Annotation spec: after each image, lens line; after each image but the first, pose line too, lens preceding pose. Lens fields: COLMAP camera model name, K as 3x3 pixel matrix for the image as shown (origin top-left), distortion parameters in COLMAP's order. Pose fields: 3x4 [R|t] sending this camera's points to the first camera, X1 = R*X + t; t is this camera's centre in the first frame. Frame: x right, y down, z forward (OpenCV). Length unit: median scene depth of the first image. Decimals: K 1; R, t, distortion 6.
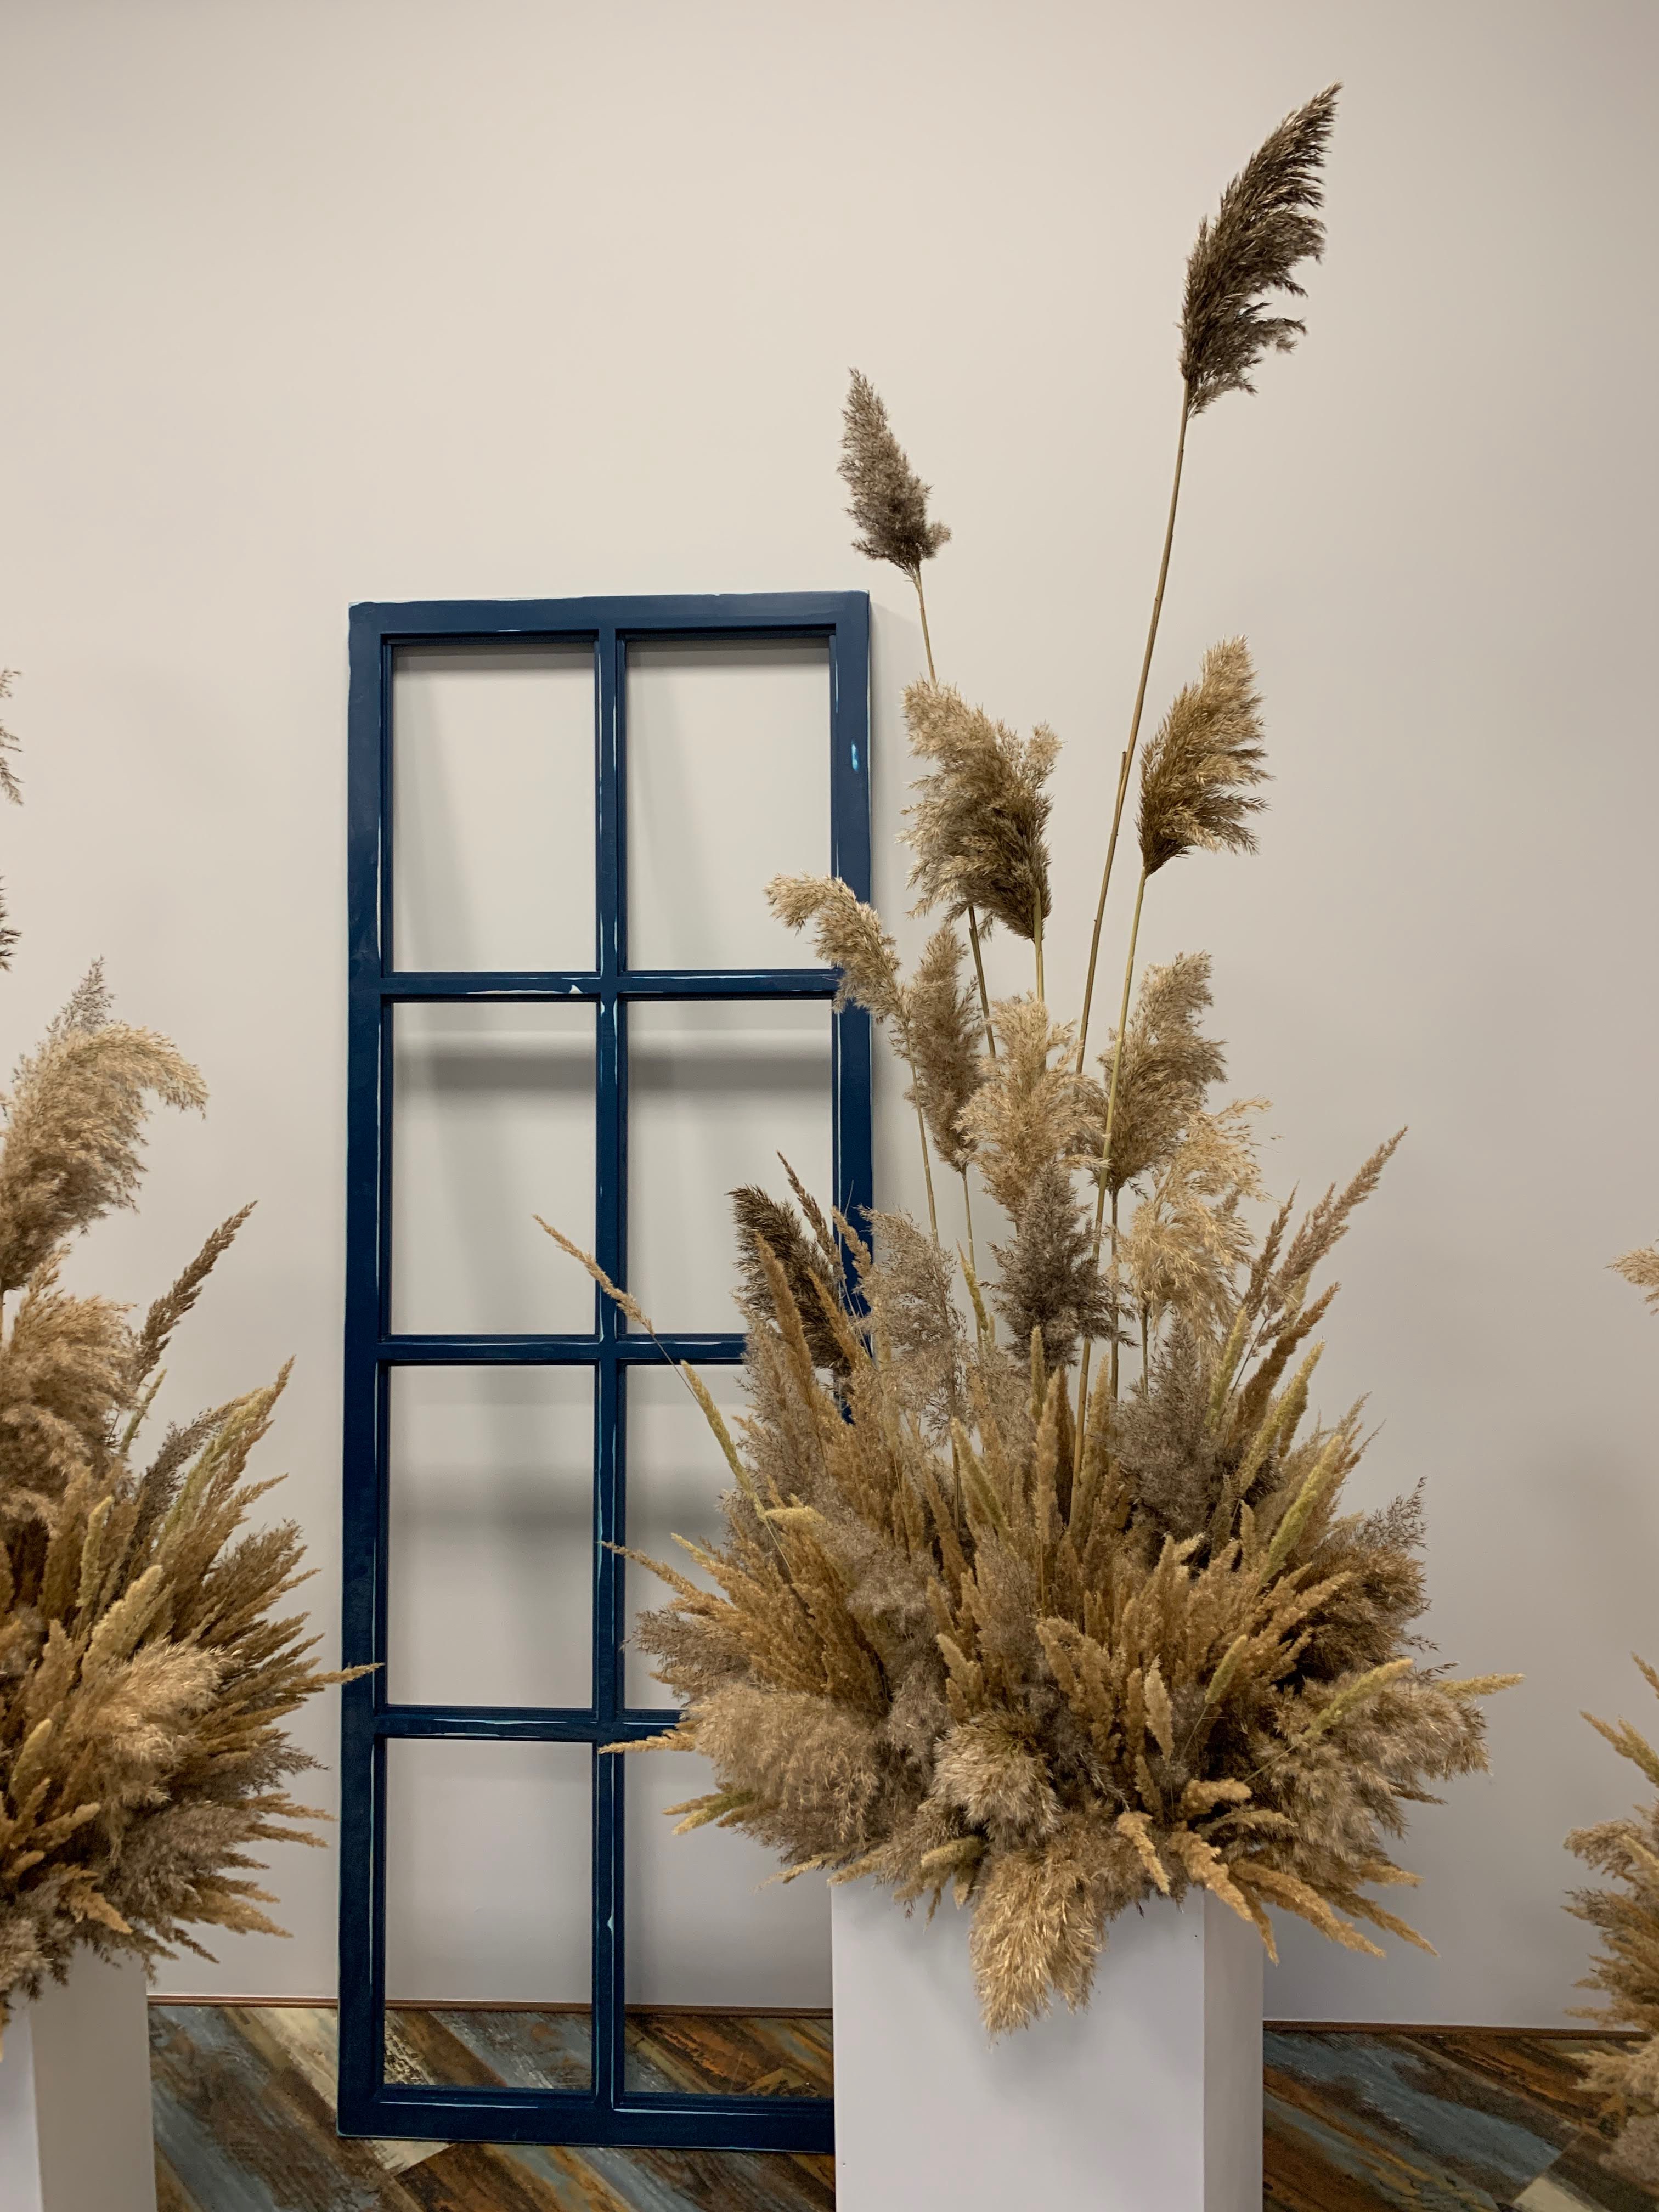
lens RADIAL K [[1715.5, 0, 827.4], [0, 1715.5, 1109.6], [0, 0, 1]] dist [0.013524, -0.007357]
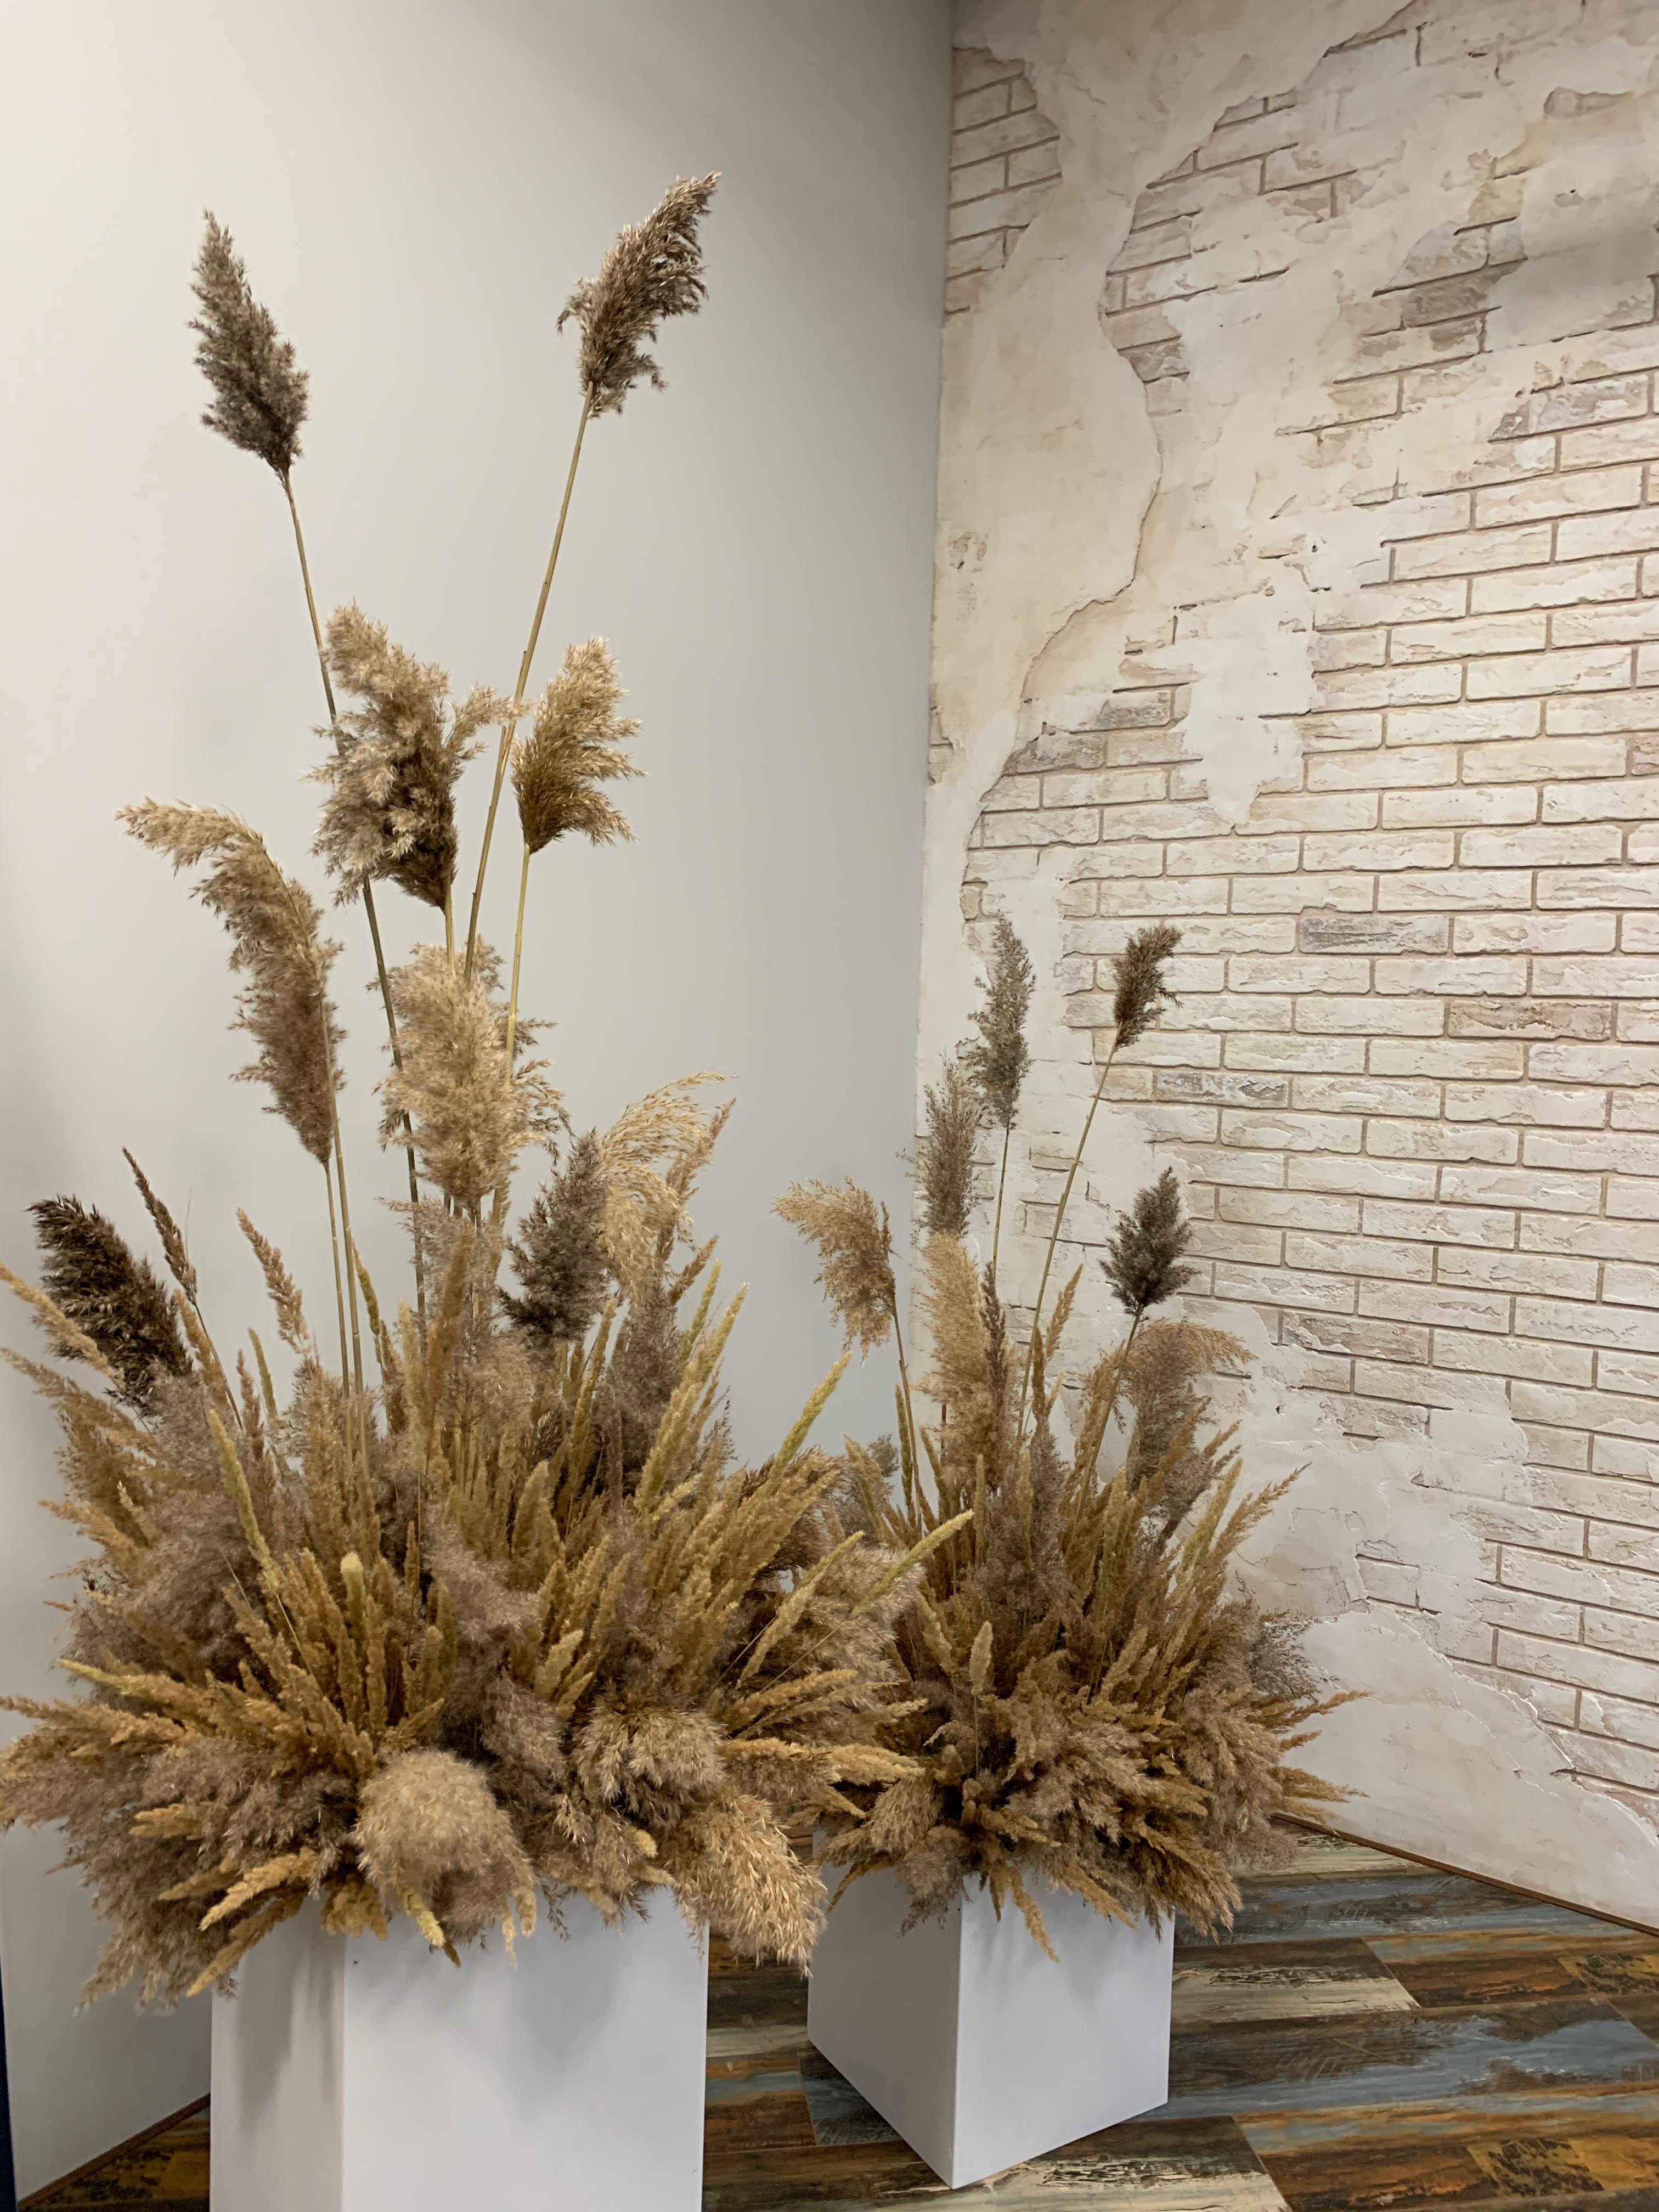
lens RADIAL K [[1715.5, 0, 831.0], [0, 1715.5, 1111.5], [0, 0, 1]] dist [0.013524, -0.007357]
pose [[0.526482, -0.020352, 0.849943, -0.424311], [0.033836, 0.999423, 0.002972, 0.013257], [-0.849513, 0.027194, 0.526867, 0.234720]]
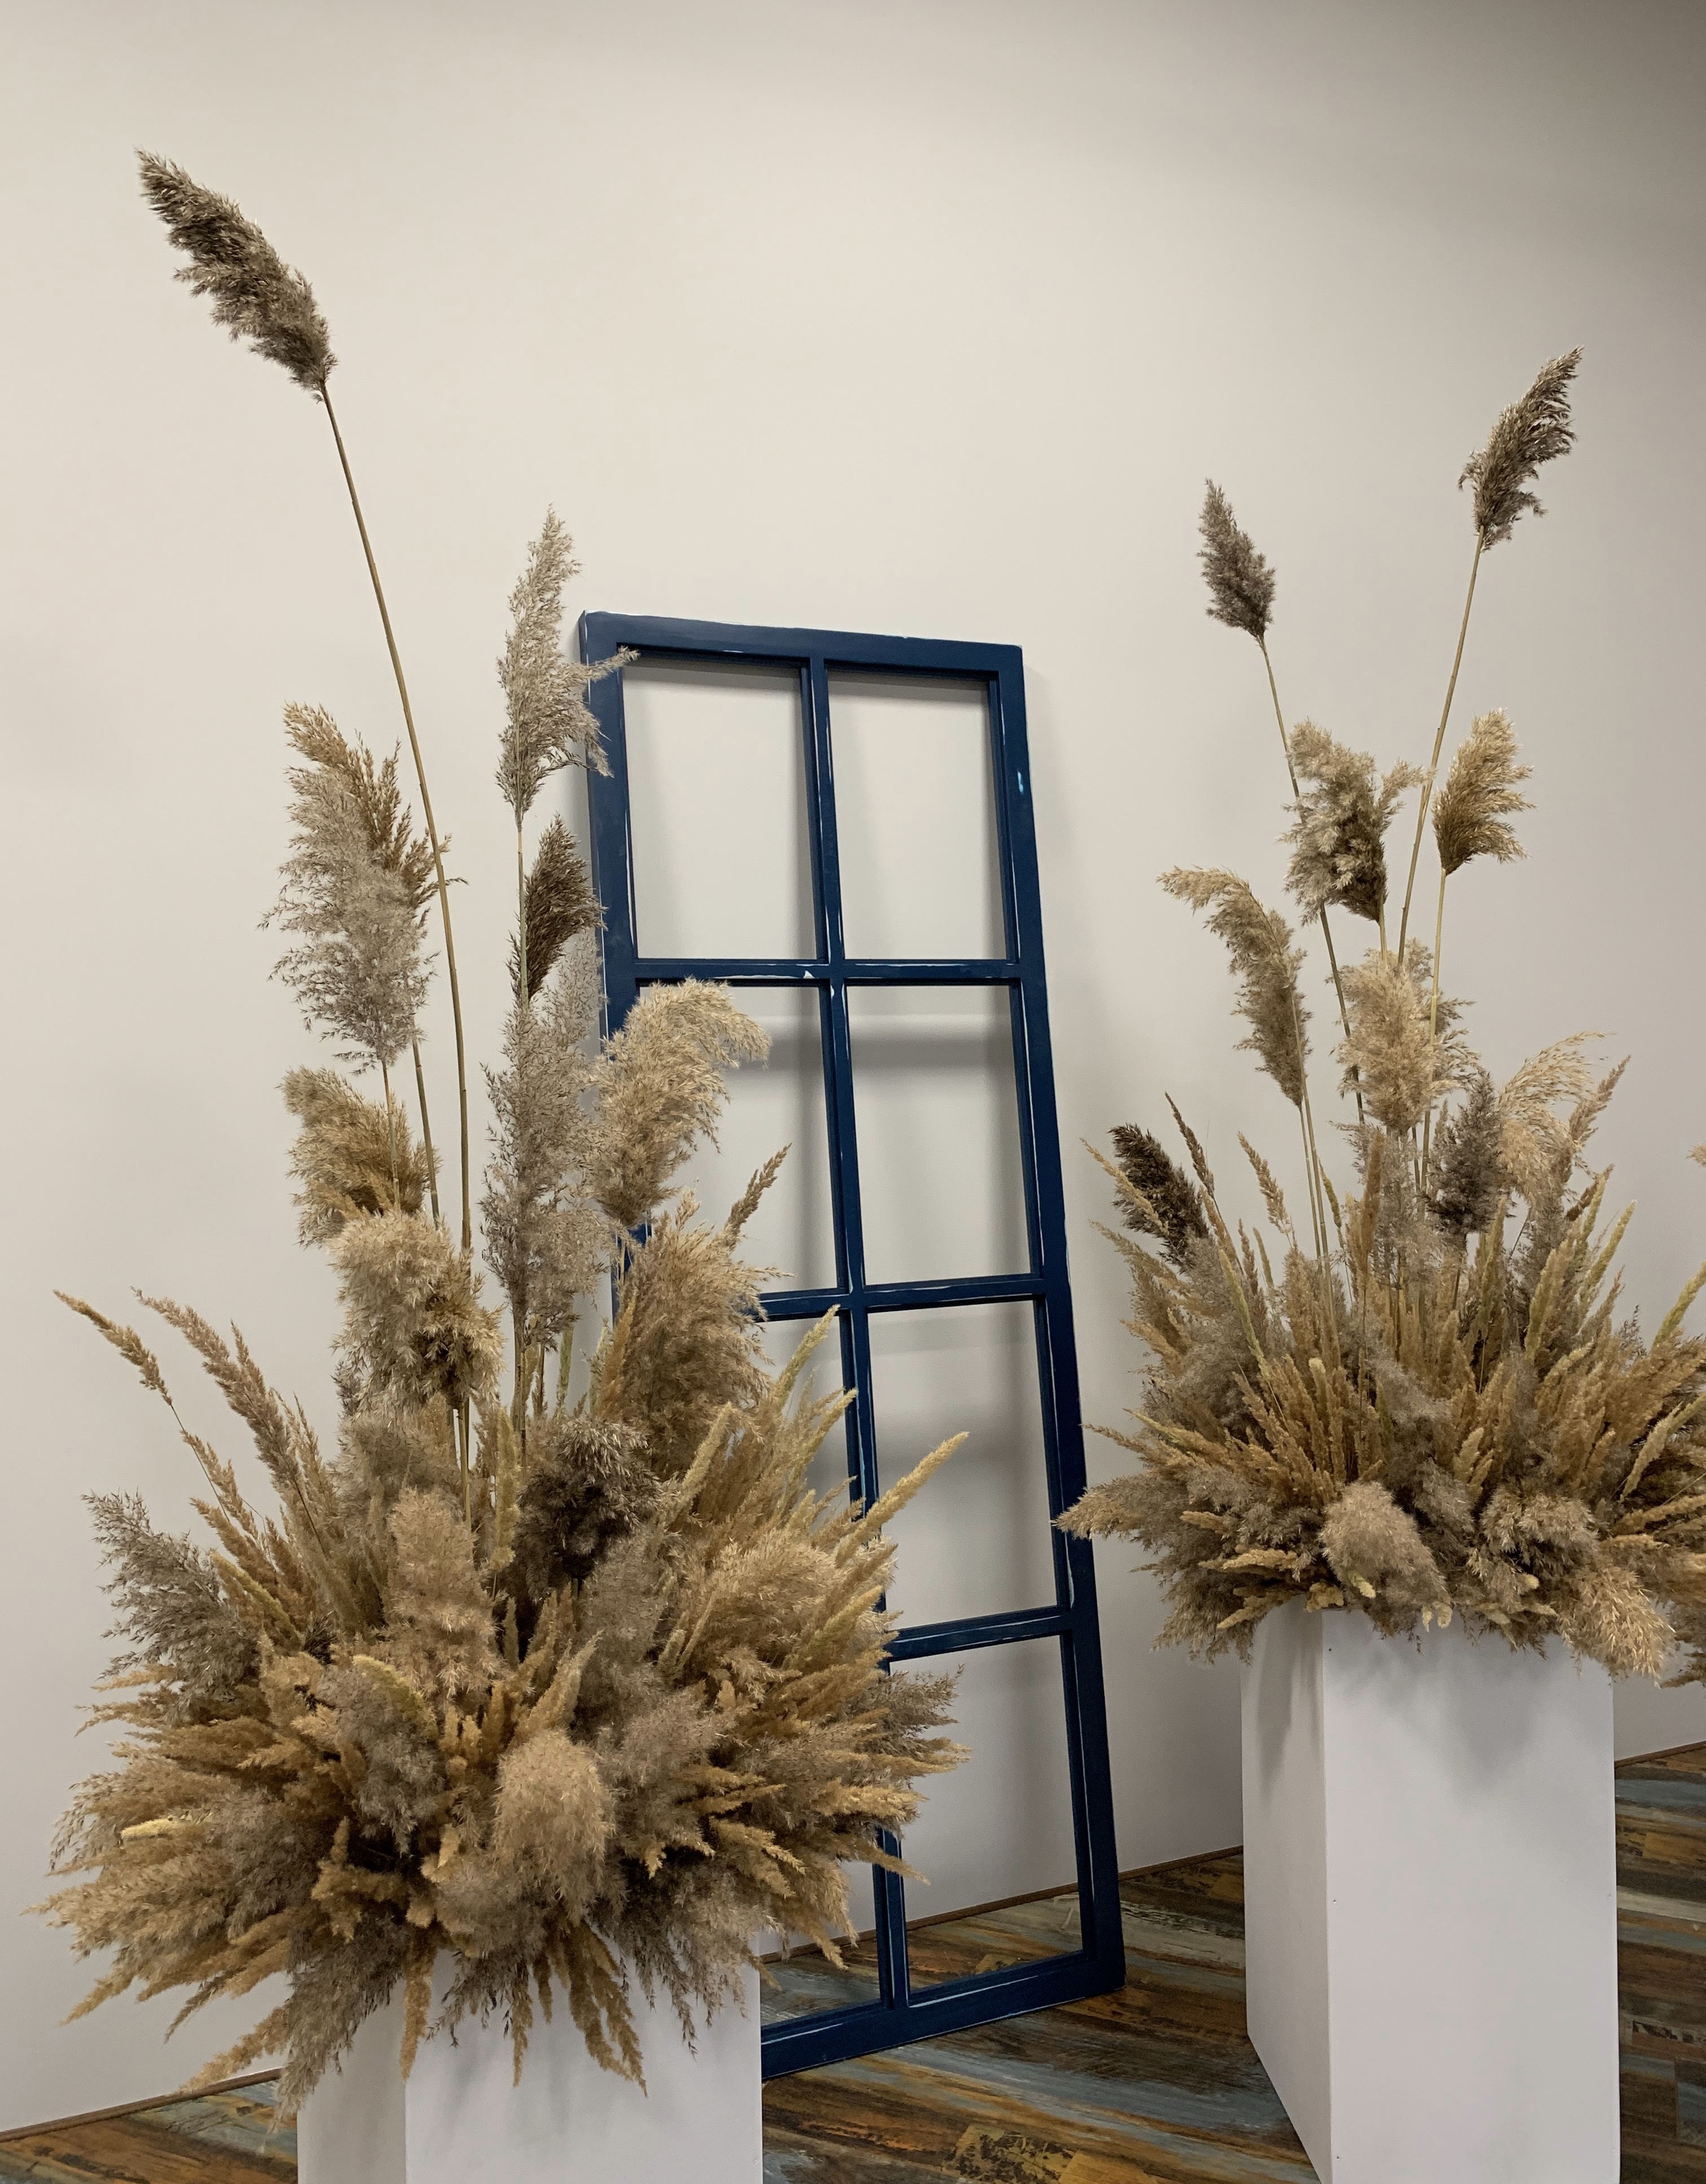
lens RADIAL K [[1841.1, 0, 834.8], [0, 1841.1, 1039.5], [0, 0, 1]] dist [0.050830, -0.053897]
pose [[0.900645, -0.003819, 0.434539, -0.647950], [0.039909, 0.996462, -0.073960, 0.059703], [-0.432719, 0.083954, 0.897611, -0.071027]]
